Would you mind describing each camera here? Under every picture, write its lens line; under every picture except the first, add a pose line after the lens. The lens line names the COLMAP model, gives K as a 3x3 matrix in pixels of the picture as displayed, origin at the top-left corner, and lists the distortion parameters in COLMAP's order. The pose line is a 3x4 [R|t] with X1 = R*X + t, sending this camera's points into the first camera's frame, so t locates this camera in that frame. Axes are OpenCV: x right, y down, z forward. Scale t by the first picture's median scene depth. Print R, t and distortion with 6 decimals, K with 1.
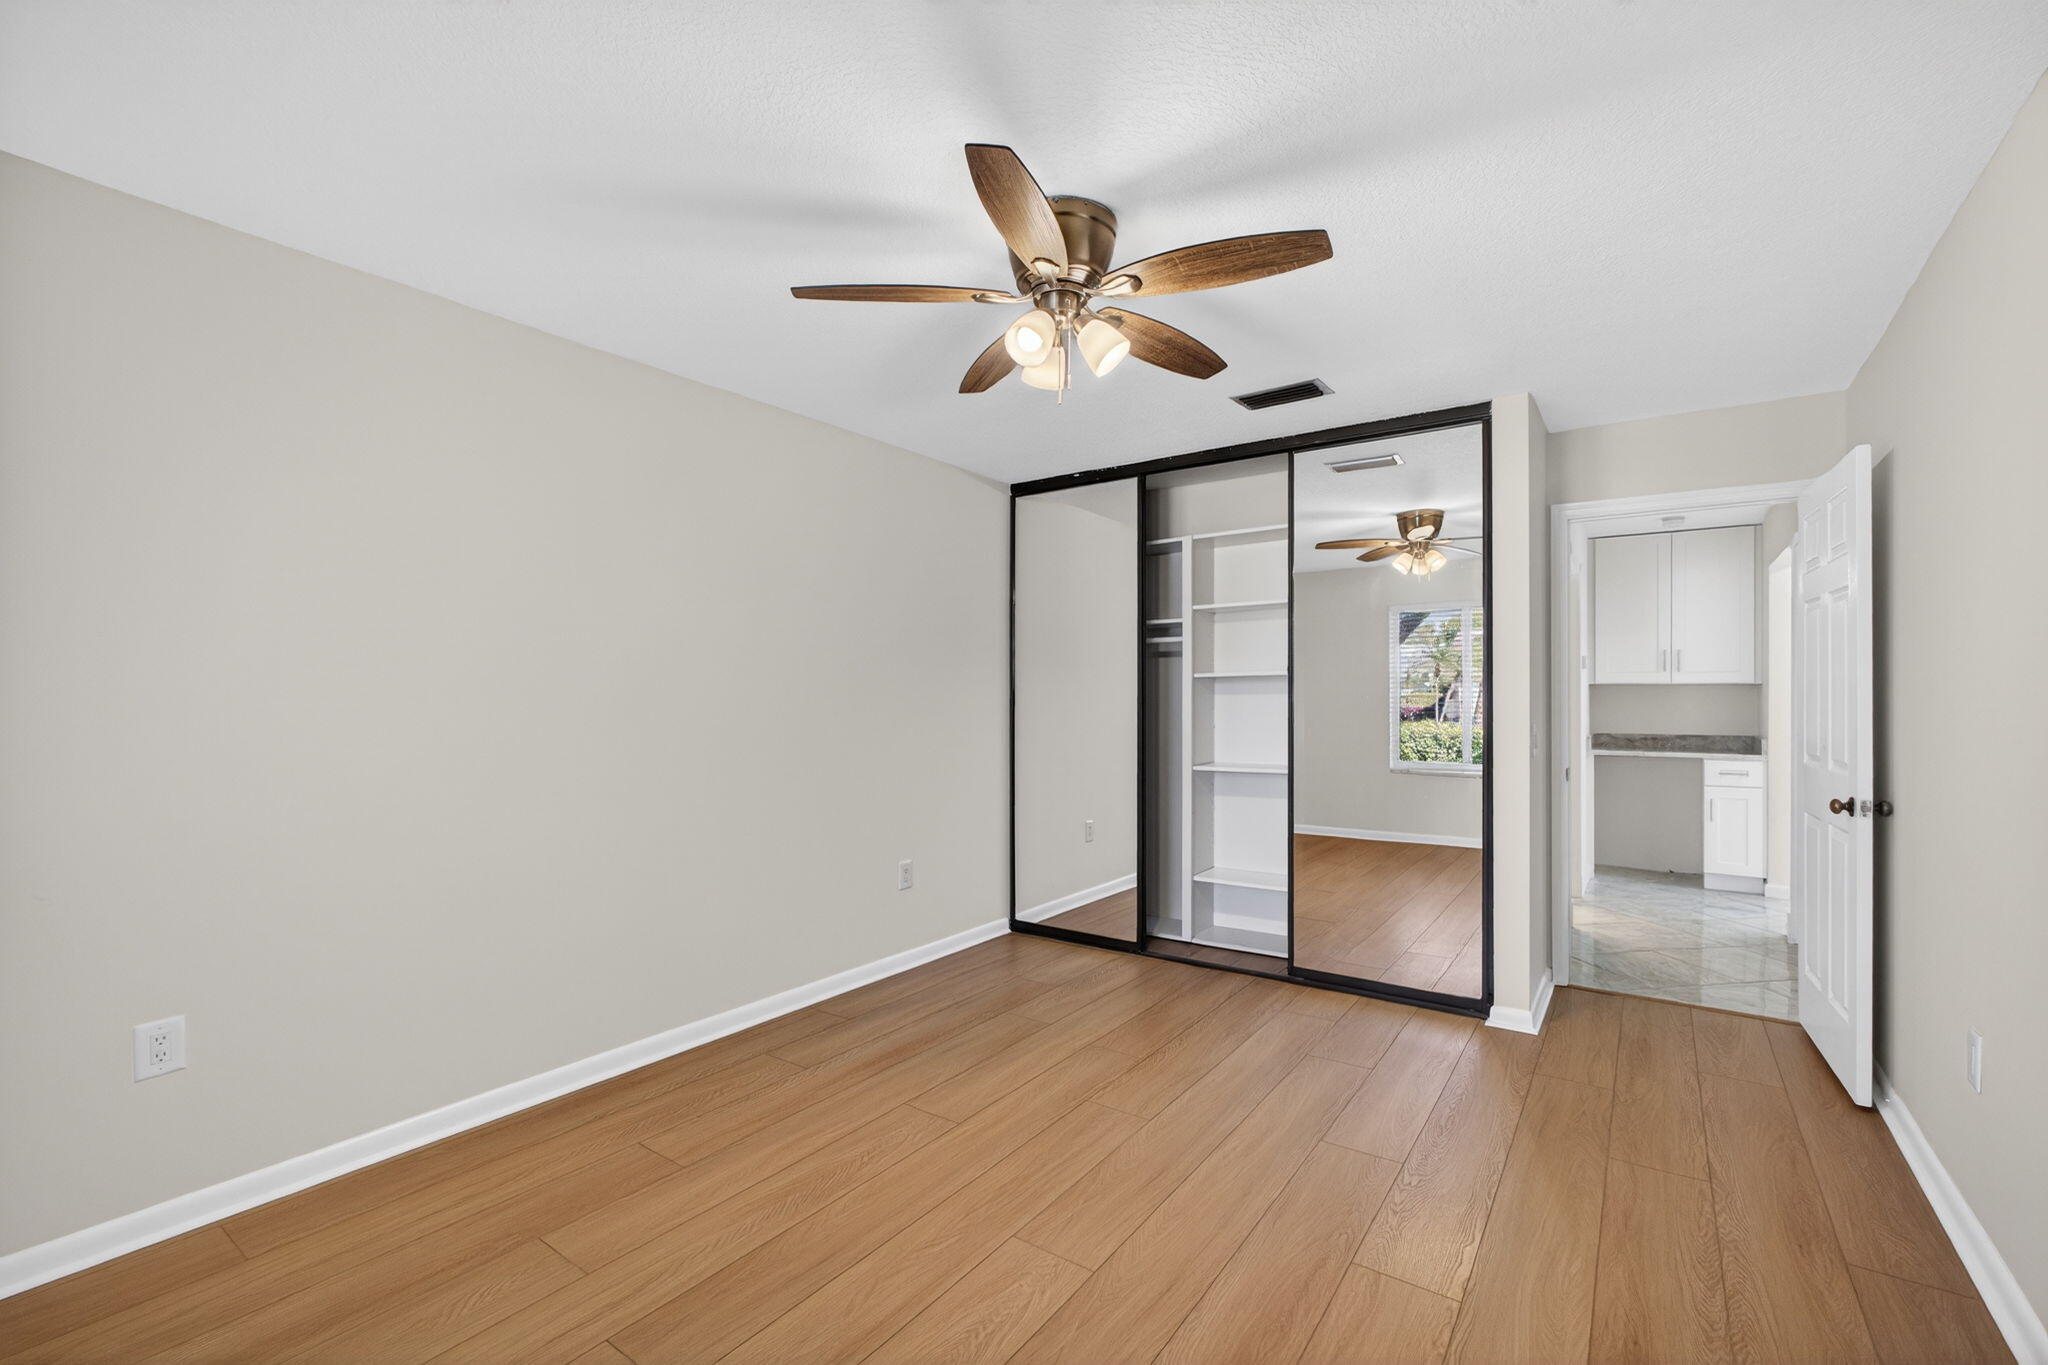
lens RADIAL K [[881.4, 0, 1029.2], [0, 881.4, 692.9], [0, 0, 1]] dist [-0.012492, 0.004658]
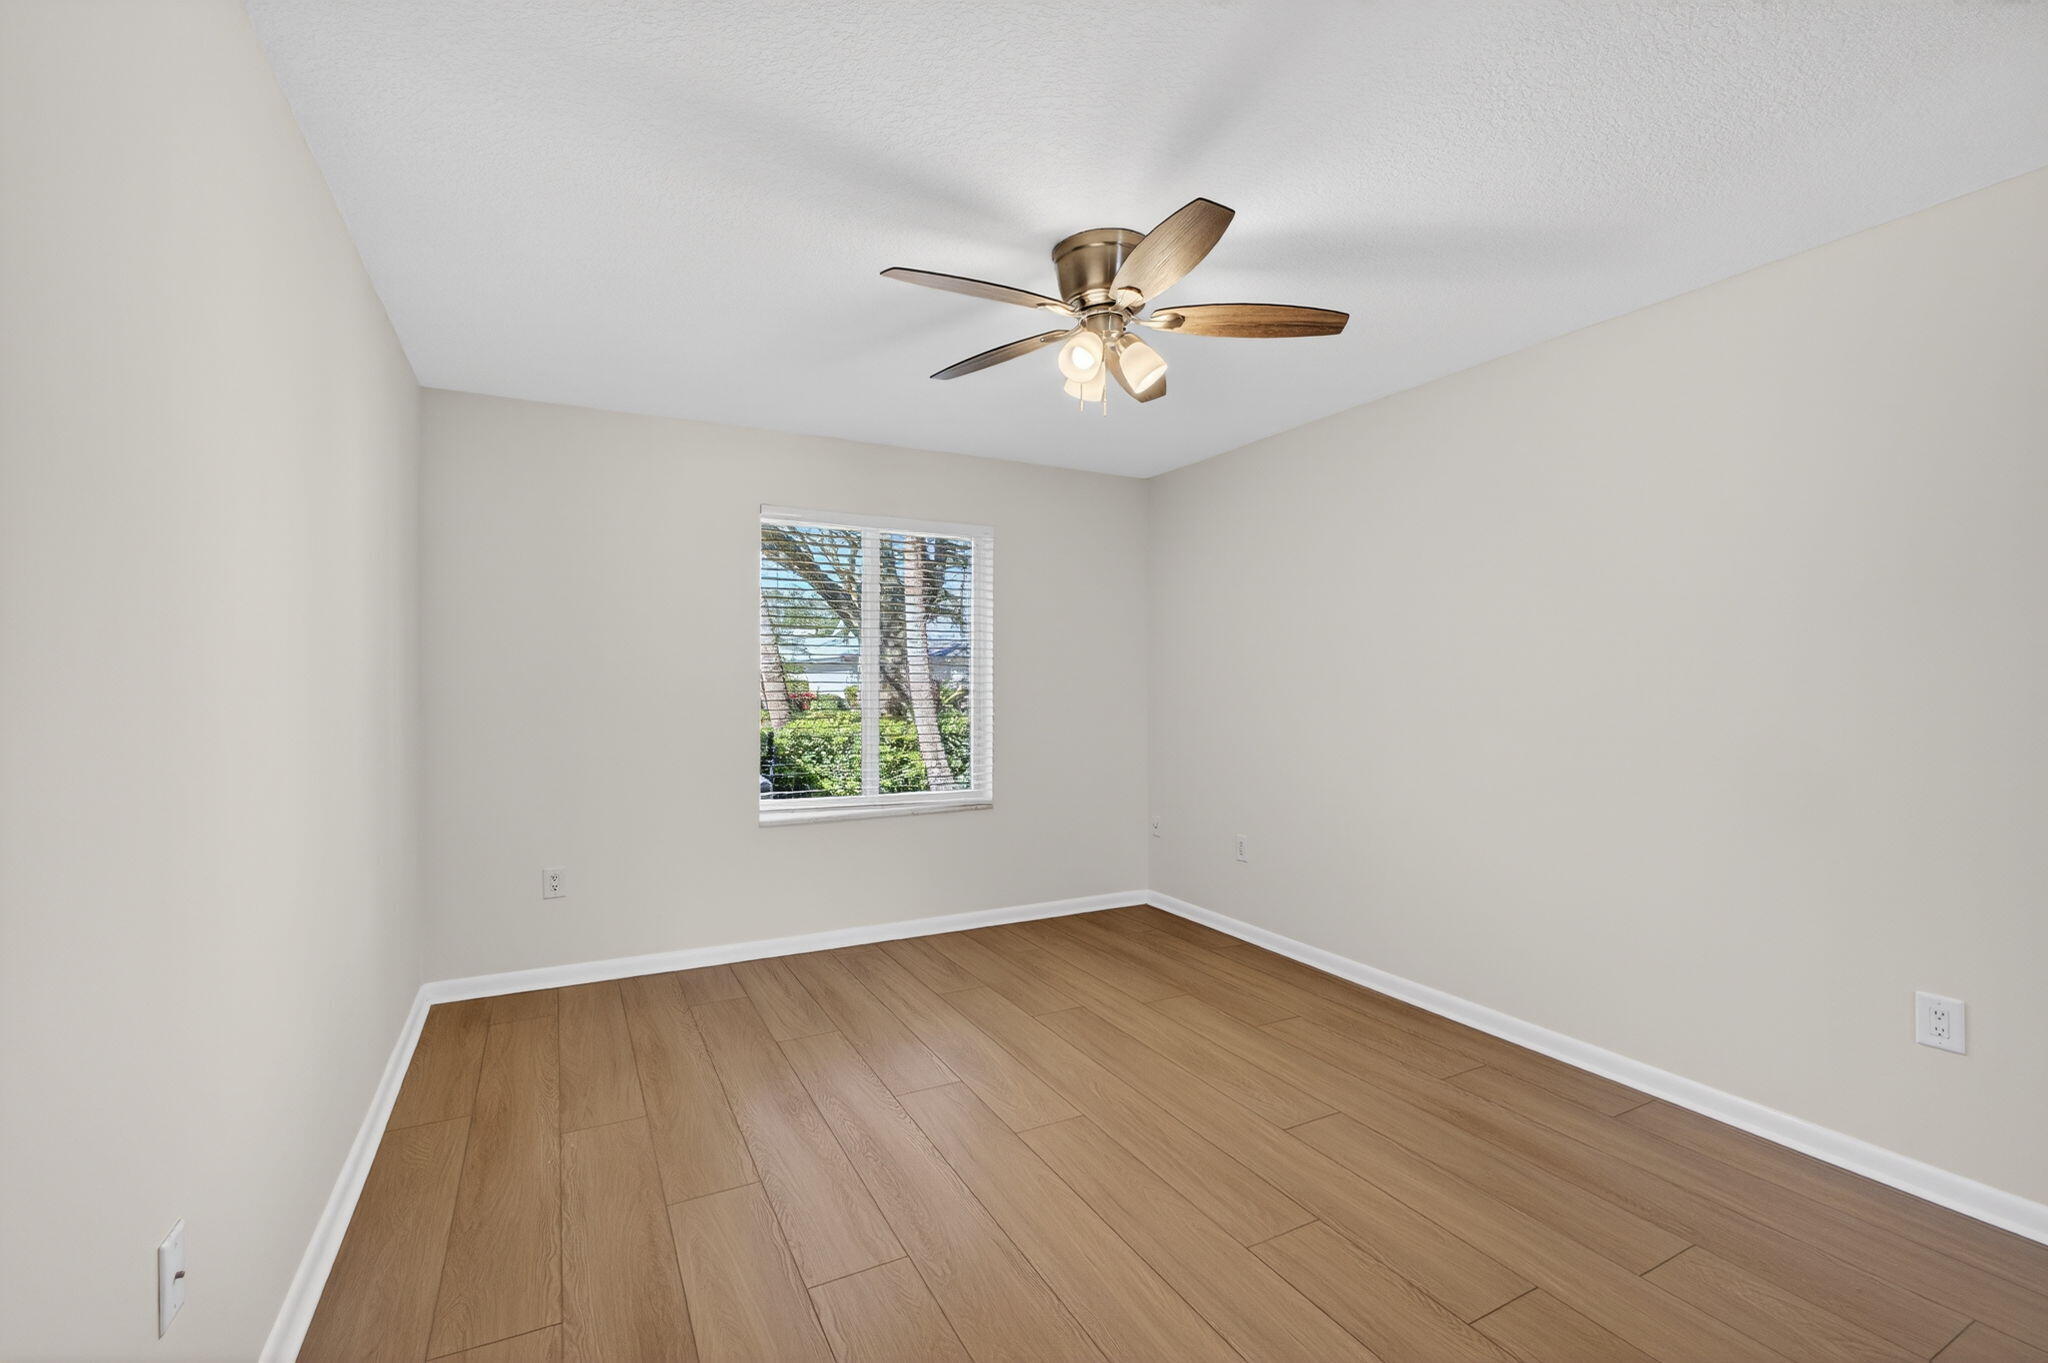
lens RADIAL K [[881.4, 0, 1024.5], [0, 881.4, 680.4], [0, 0, 1]] dist [-0.012492, 0.004658]
pose [[-0.449665, 0.005124, -0.893182, 0.824404], [0.010240, 0.999947, 0.000581, -0.006656], [0.893138, -0.008885, -0.449694, 1.074982]]
